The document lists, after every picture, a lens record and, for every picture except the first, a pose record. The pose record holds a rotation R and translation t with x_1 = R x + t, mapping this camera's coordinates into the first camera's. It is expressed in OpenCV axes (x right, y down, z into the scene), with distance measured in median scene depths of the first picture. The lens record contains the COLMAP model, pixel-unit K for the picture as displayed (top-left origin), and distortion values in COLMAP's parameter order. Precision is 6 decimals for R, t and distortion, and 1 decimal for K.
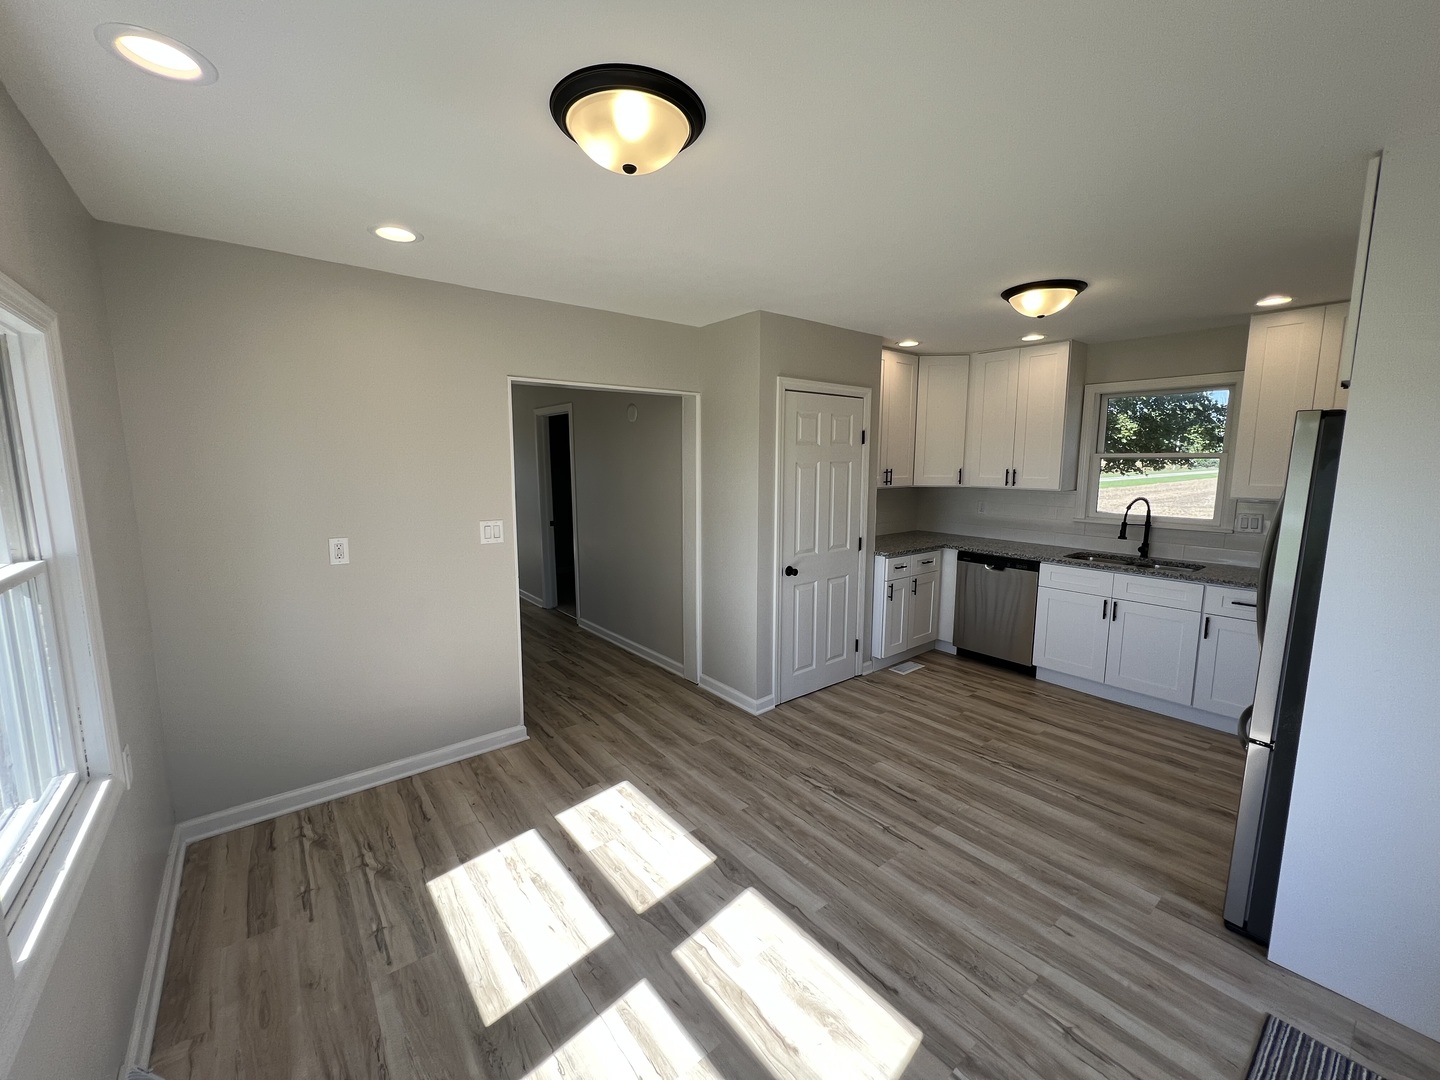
lens RADIAL K [[578.3, 0, 718.7], [0, 578.3, 538.8], [0, 0, 1]] dist [-0.000325, -0.000135]
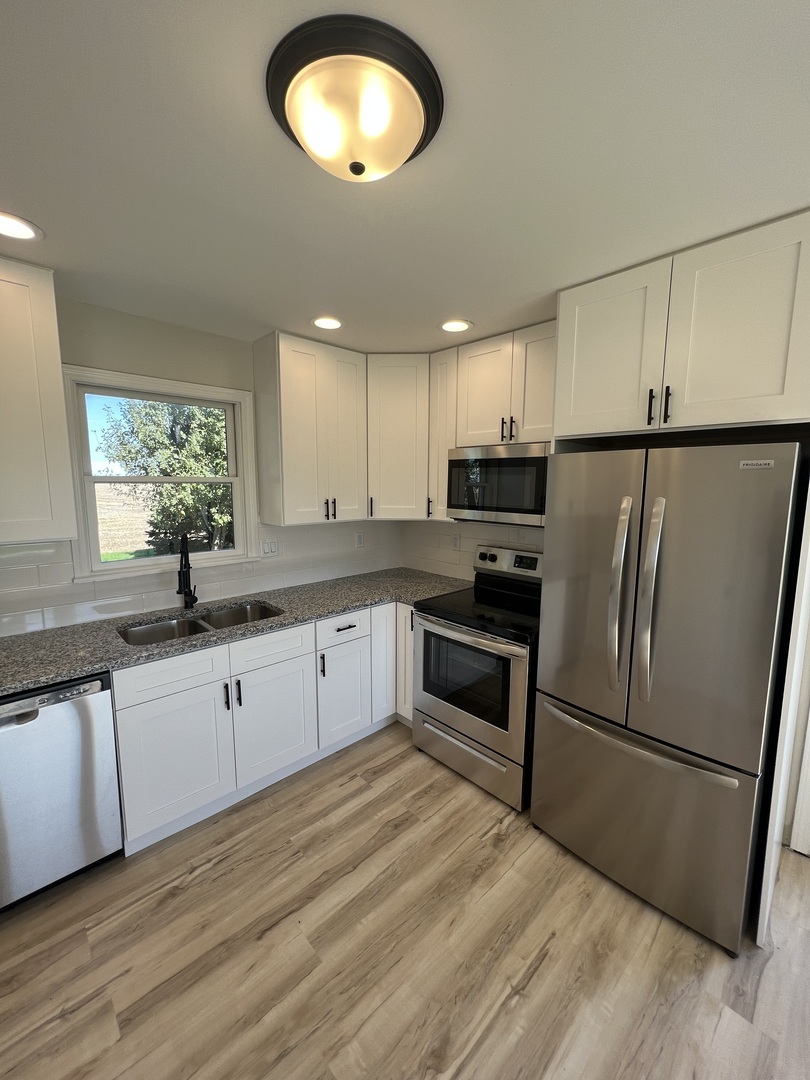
lens RADIAL K [[433.7, 0, 406.0], [0, 433.7, 537.7], [0, 0, 1]] dist [-0.000325, -0.000135]
pose [[-0.086943, -0.127991, 0.987957, 0.139895], [0.128003, 0.982057, 0.138491, -0.109896], [-0.987956, 0.138502, -0.069000, 0.756294]]
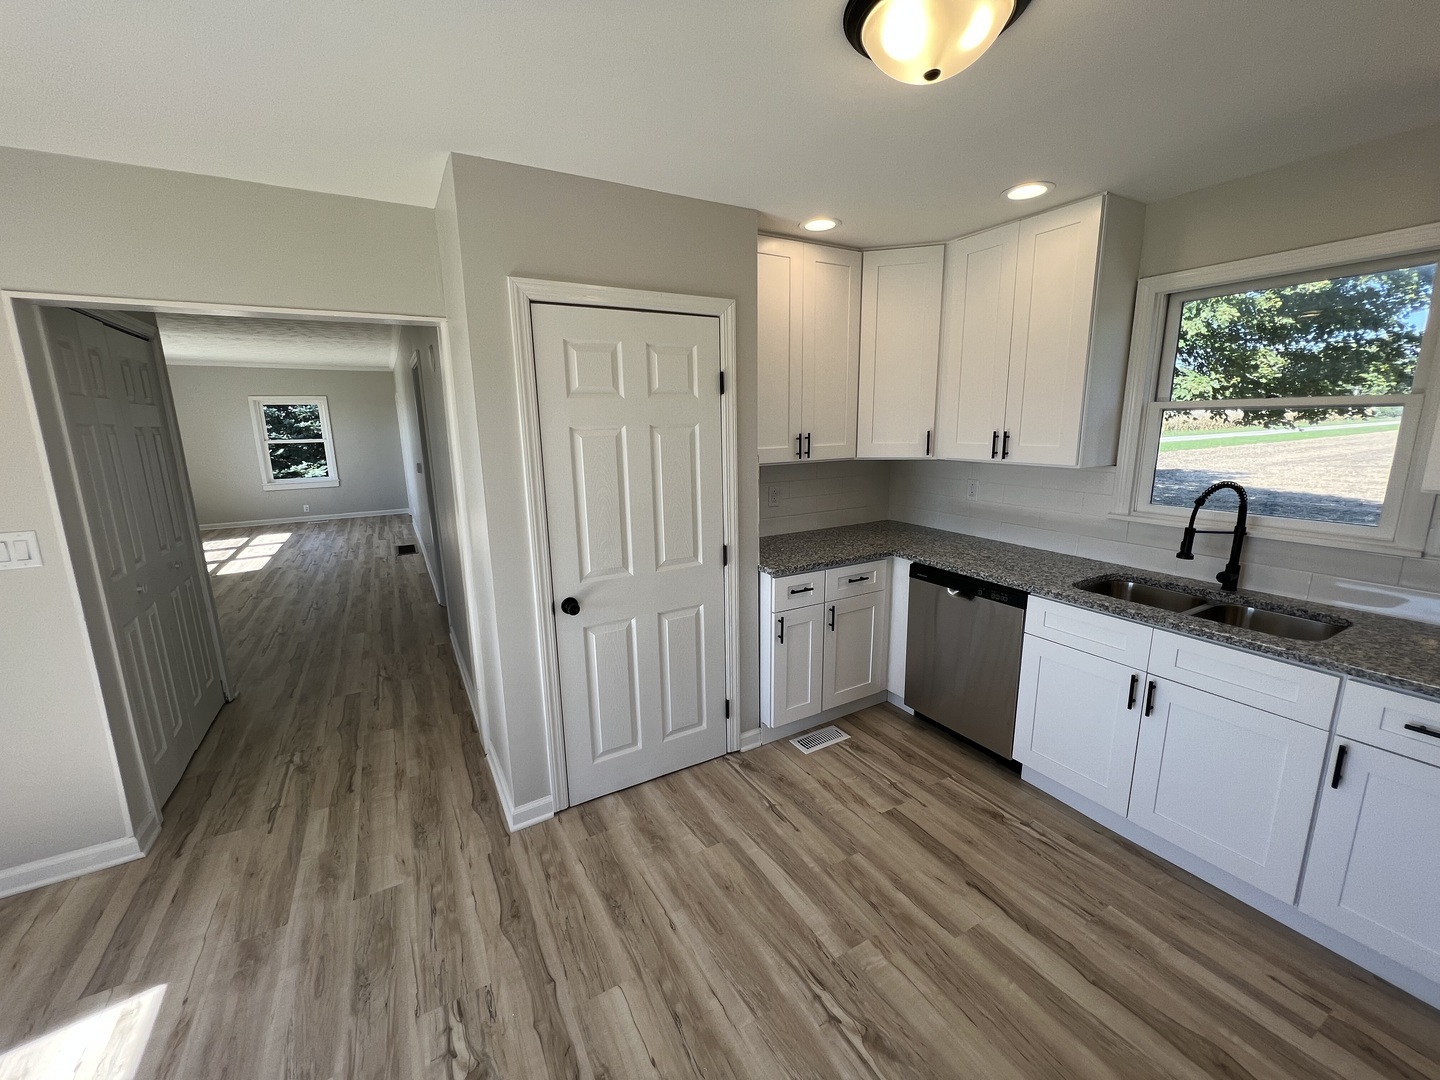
lens RADIAL K [[578.3, 0, 717.4], [0, 578.3, 537.8], [0, 0, 1]] dist [-0.000325, -0.000135]
pose [[0.987660, 0.014264, -0.155960, 0.348642], [-0.003731, 0.997704, 0.067624, -0.054991], [0.156567, -0.066208, 0.985446, 0.394195]]
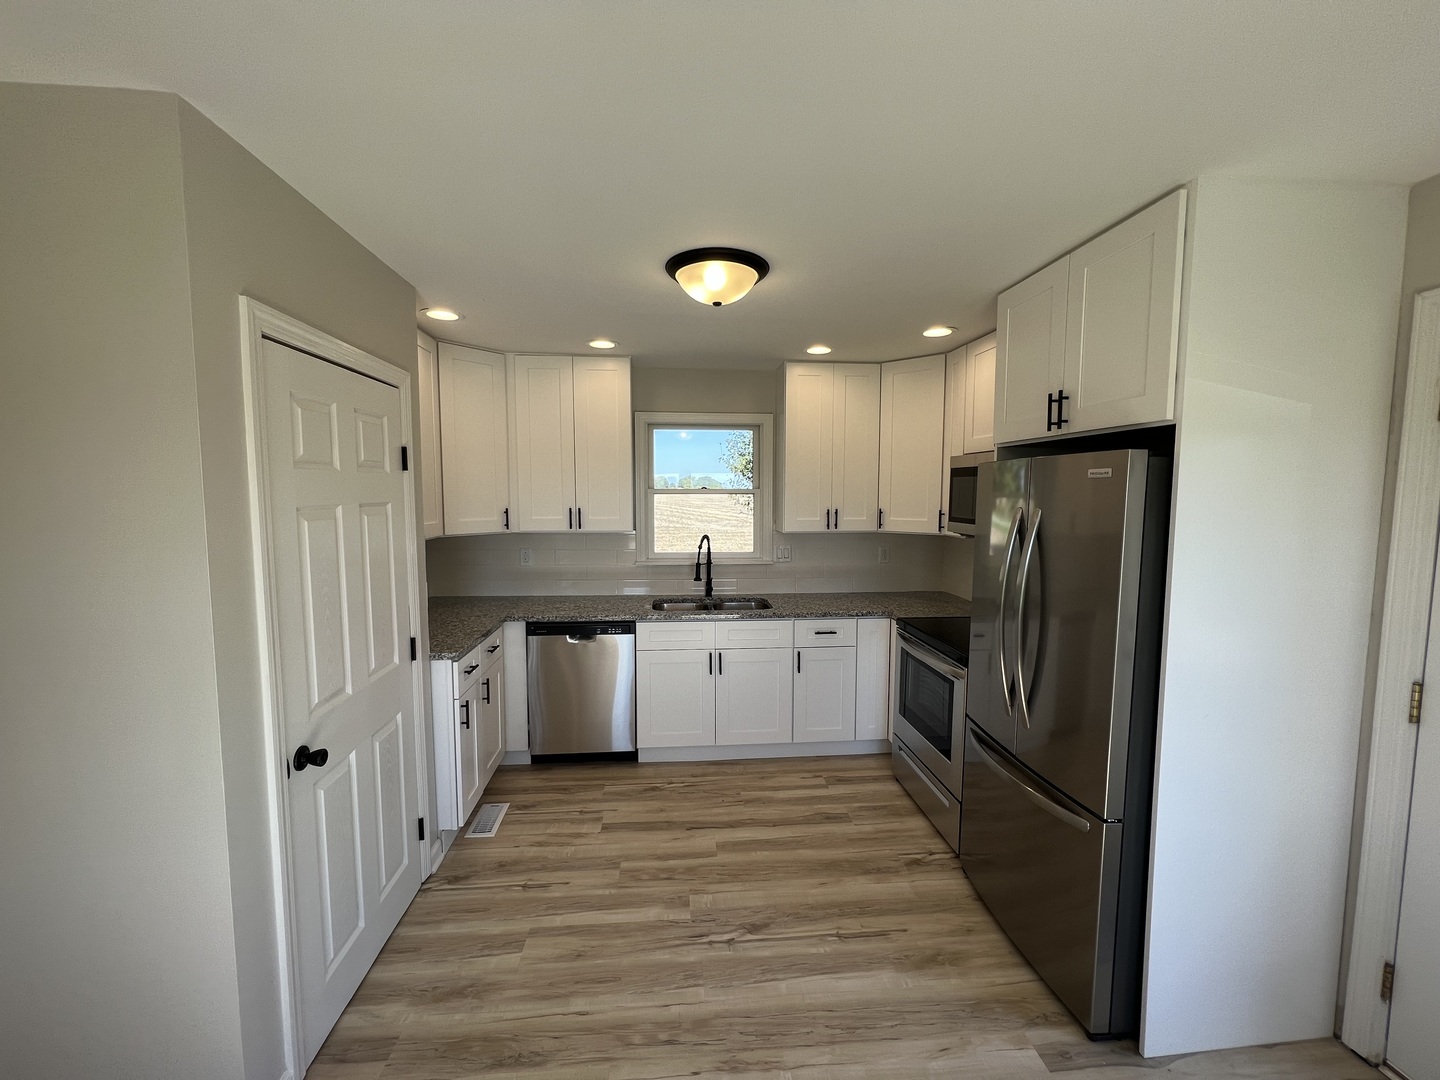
lens RADIAL K [[578.3, 0, 716.5], [0, 578.3, 538.0], [0, 0, 1]] dist [-0.000325, -0.000135]
pose [[0.554792, -0.066734, 0.829308, -0.050037], [0.110494, 0.993858, 0.006057, -0.071193], [-0.824619, 0.088273, 0.558759, 0.456482]]
